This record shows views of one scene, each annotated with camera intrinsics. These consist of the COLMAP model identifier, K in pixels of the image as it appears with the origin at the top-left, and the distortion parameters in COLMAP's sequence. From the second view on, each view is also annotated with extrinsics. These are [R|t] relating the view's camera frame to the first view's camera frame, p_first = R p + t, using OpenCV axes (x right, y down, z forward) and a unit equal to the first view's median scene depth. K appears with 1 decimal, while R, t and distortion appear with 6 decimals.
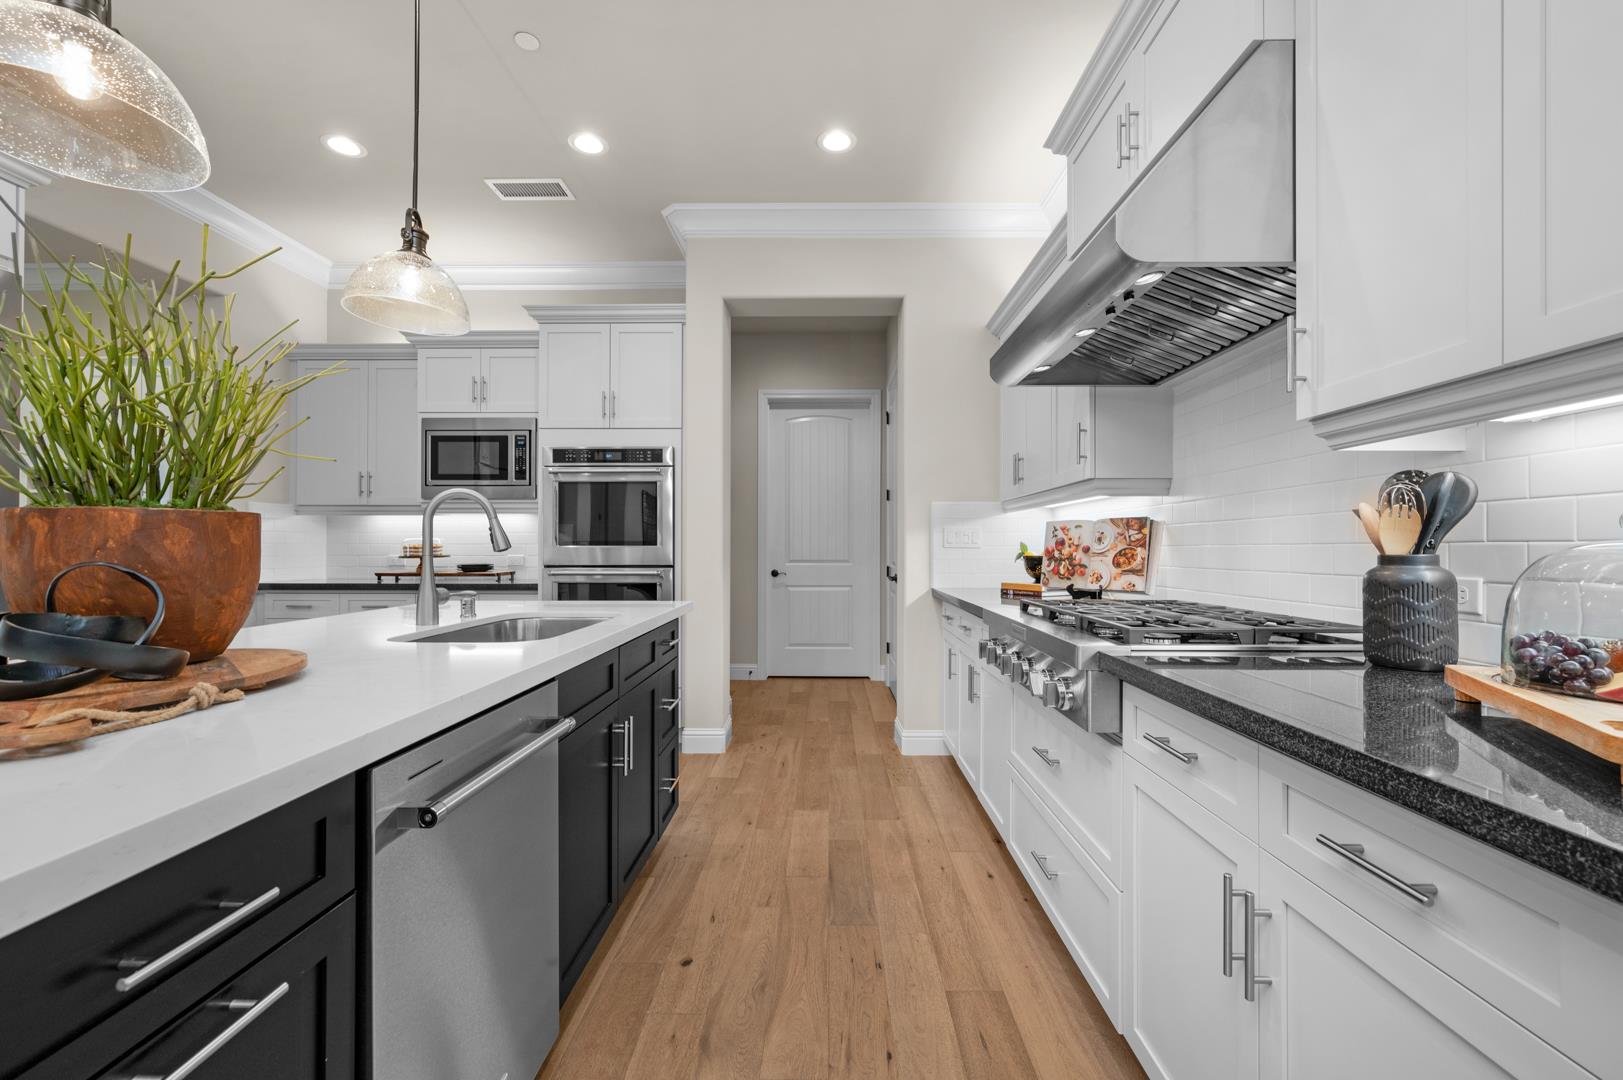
lens RADIAL K [[689.9, 0, 812.4], [0, 689.9, 544.4], [0, 0, 1]] dist [-0.001551, -0.000086]
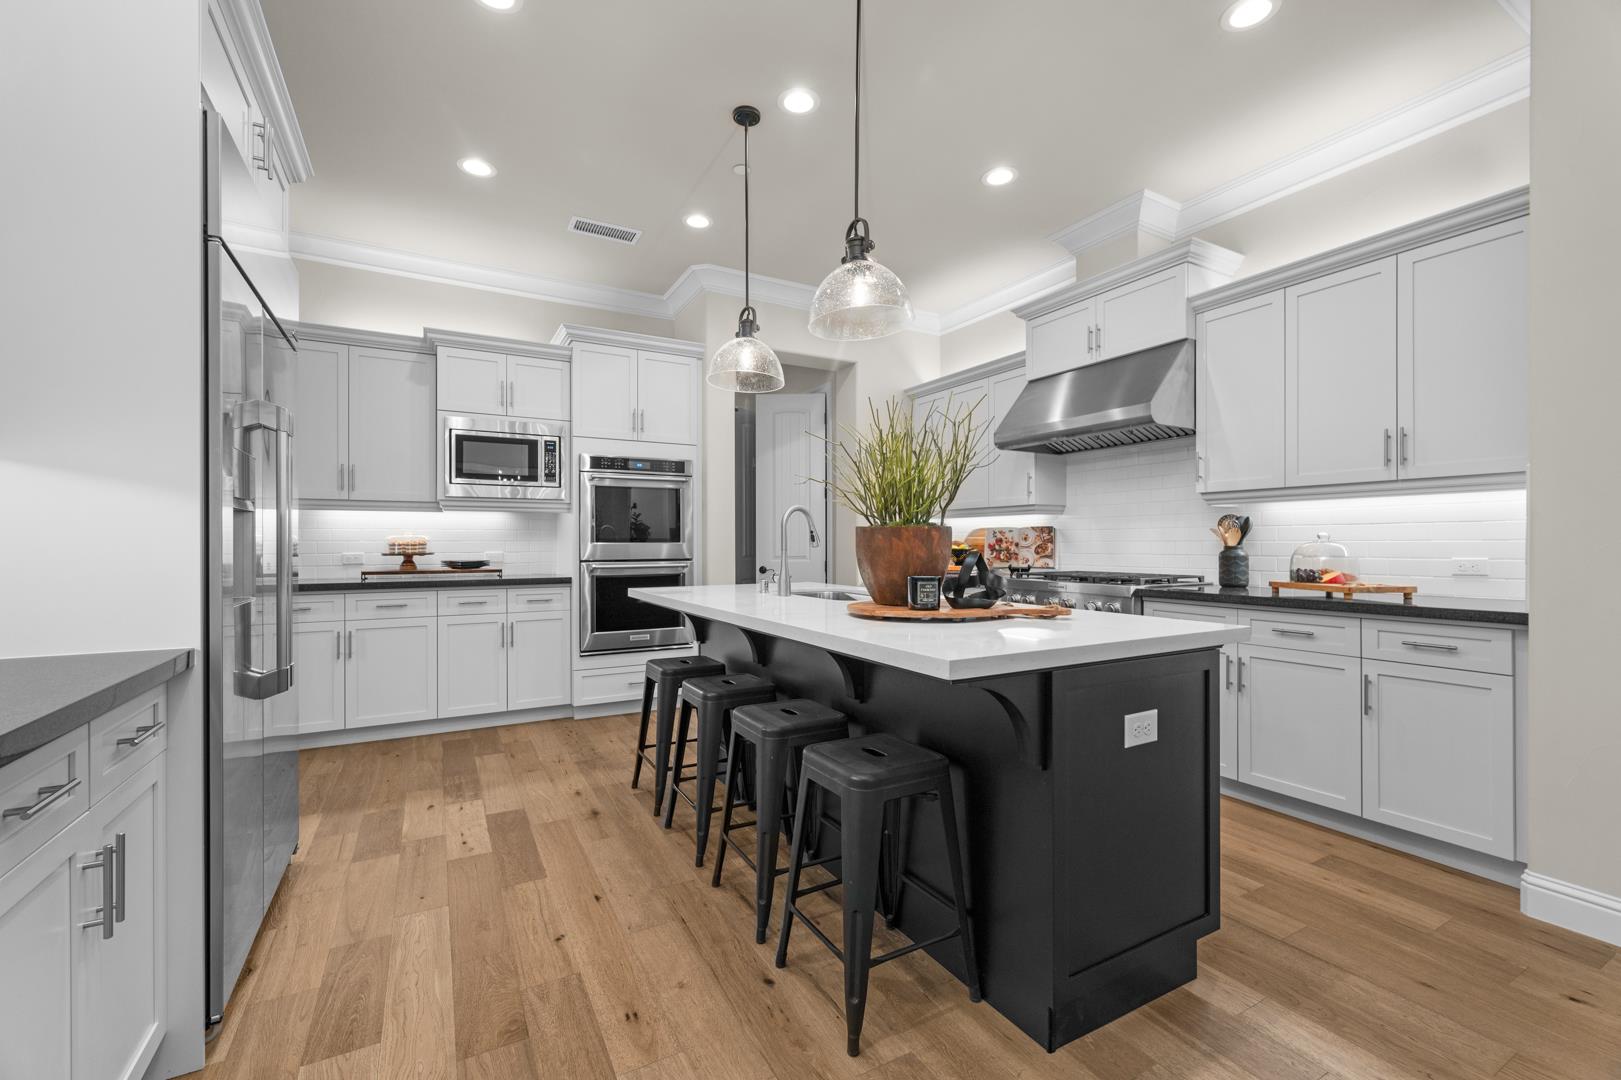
lens RADIAL K [[691.3, 0, 836.3], [0, 691.3, 546.5], [0, 0, 1]] dist [0.000693, 0.000116]
pose [[0.852836, -0.004330, 0.522161, -0.855837], [-0.000438, 0.999959, 0.009007, -0.002670], [-0.522179, -0.007910, 0.852800, -0.228971]]
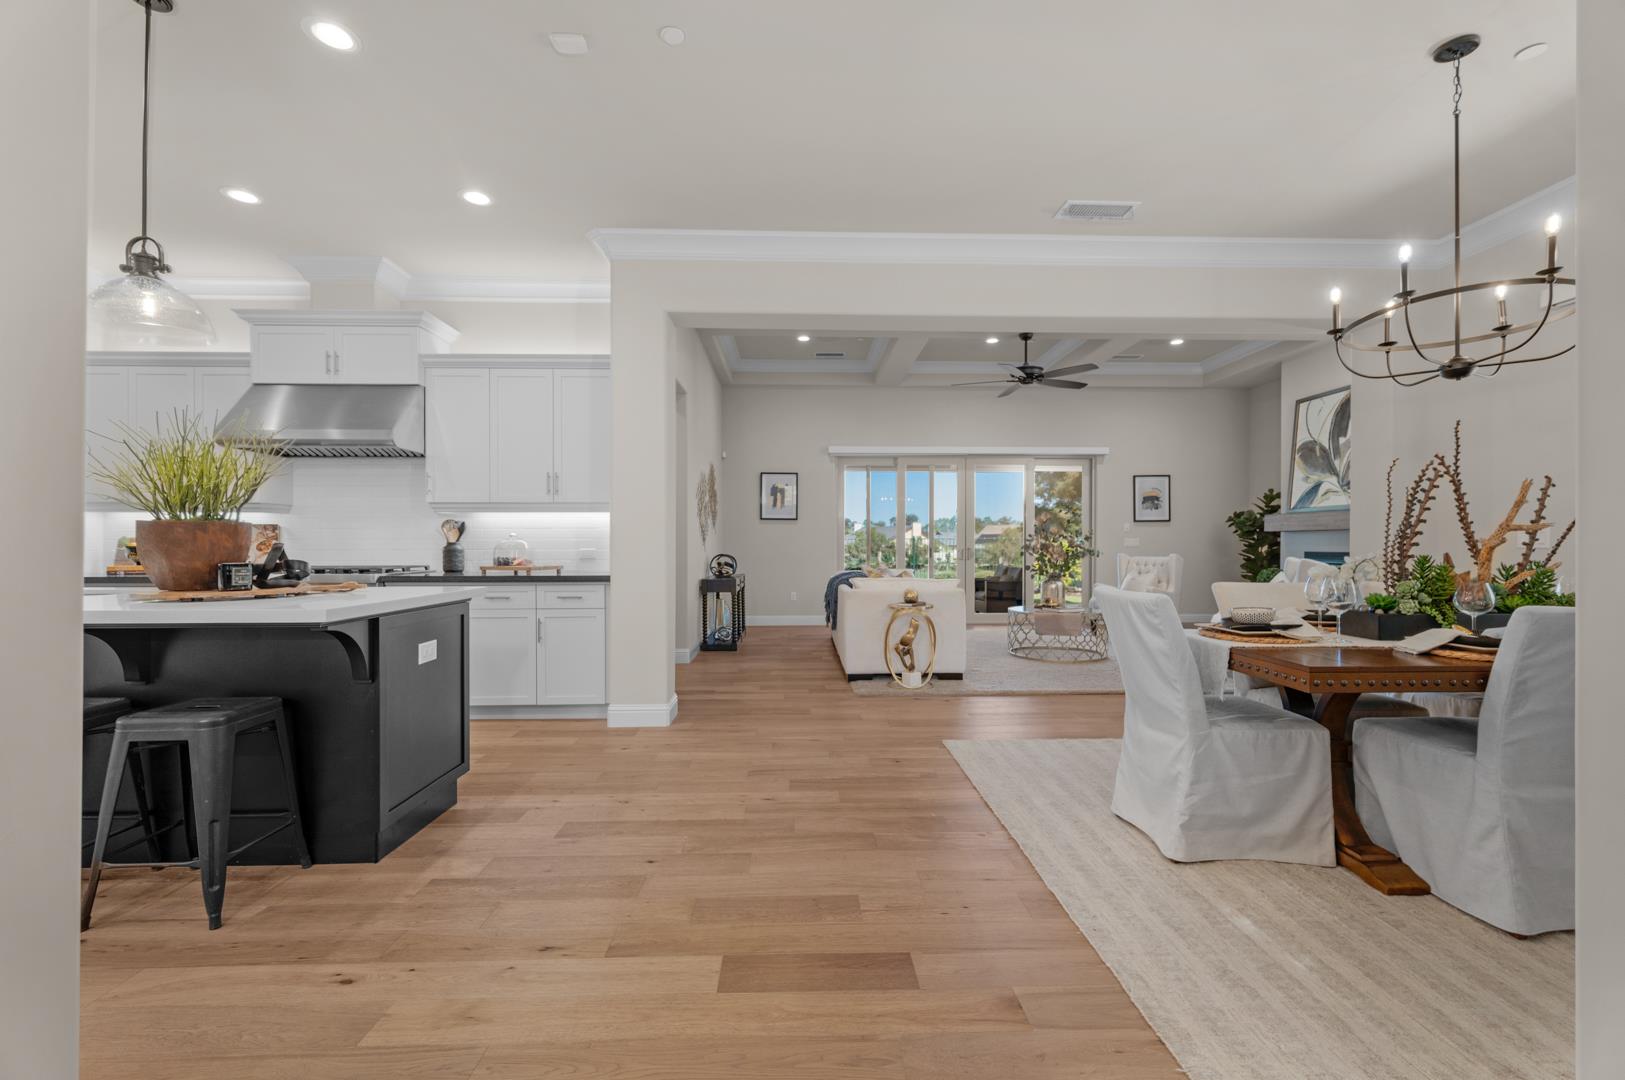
lens RADIAL K [[654.9, 0, 812.3], [0, 654.9, 544.8], [0, 0, 1]] dist [0.000475, -0.000157]
pose [[-0.050986, -0.001488, 0.998698, -1.261503], [-0.004675, 0.999988, 0.001251, 0.006997], [-0.998688, -0.004605, -0.050992, -0.347028]]
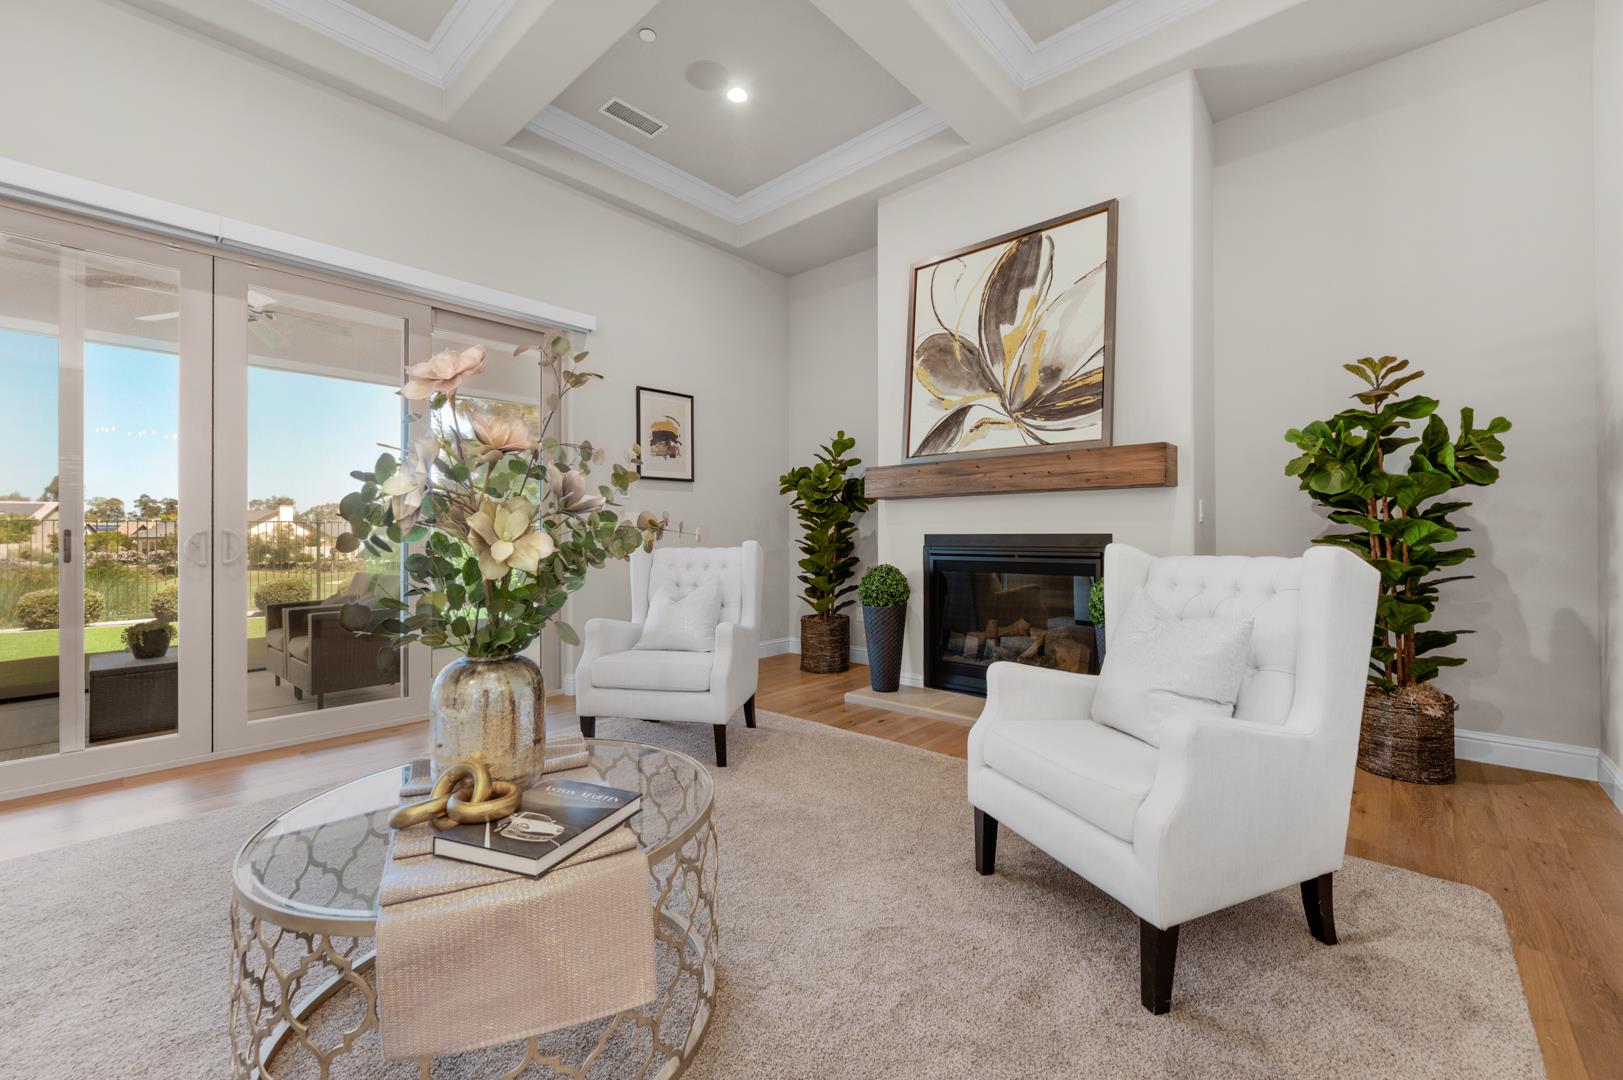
lens RADIAL K [[669.3, 0, 791.8], [0, 669.3, 531.1], [0, 0, 1]] dist [0.015442, 0.000085]
pose [[-0.741580, 0.004552, 0.670849, 0.448049], [-0.003131, 0.999943, -0.010246, 0.032017], [-0.670858, -0.009698, -0.741523, -1.133598]]
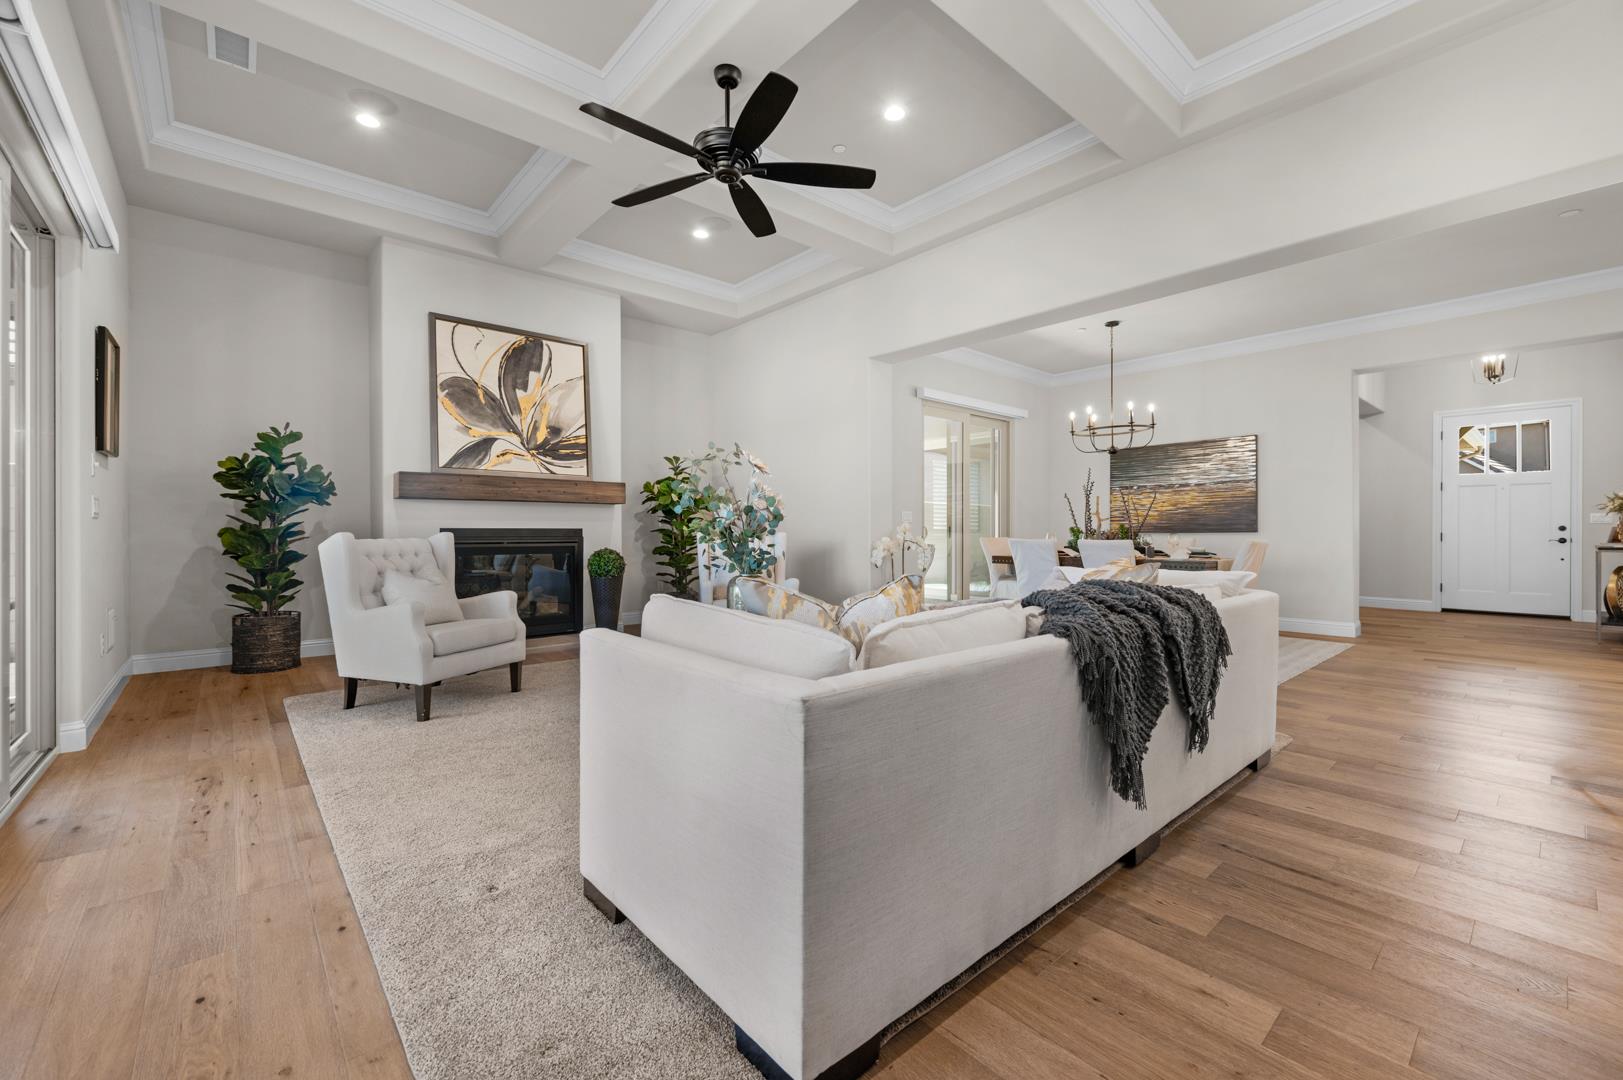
lens RADIAL K [[659.3, 0, 879.1], [0, 659.3, 529.5], [0, 0, 1]] dist [-0.000113, -0.000007]
pose [[-0.704293, -0.001177, -0.709909, 1.656434], [0.004626, 0.999970, -0.006247, 0.042852], [0.709894, -0.007684, -0.704266, -0.258320]]
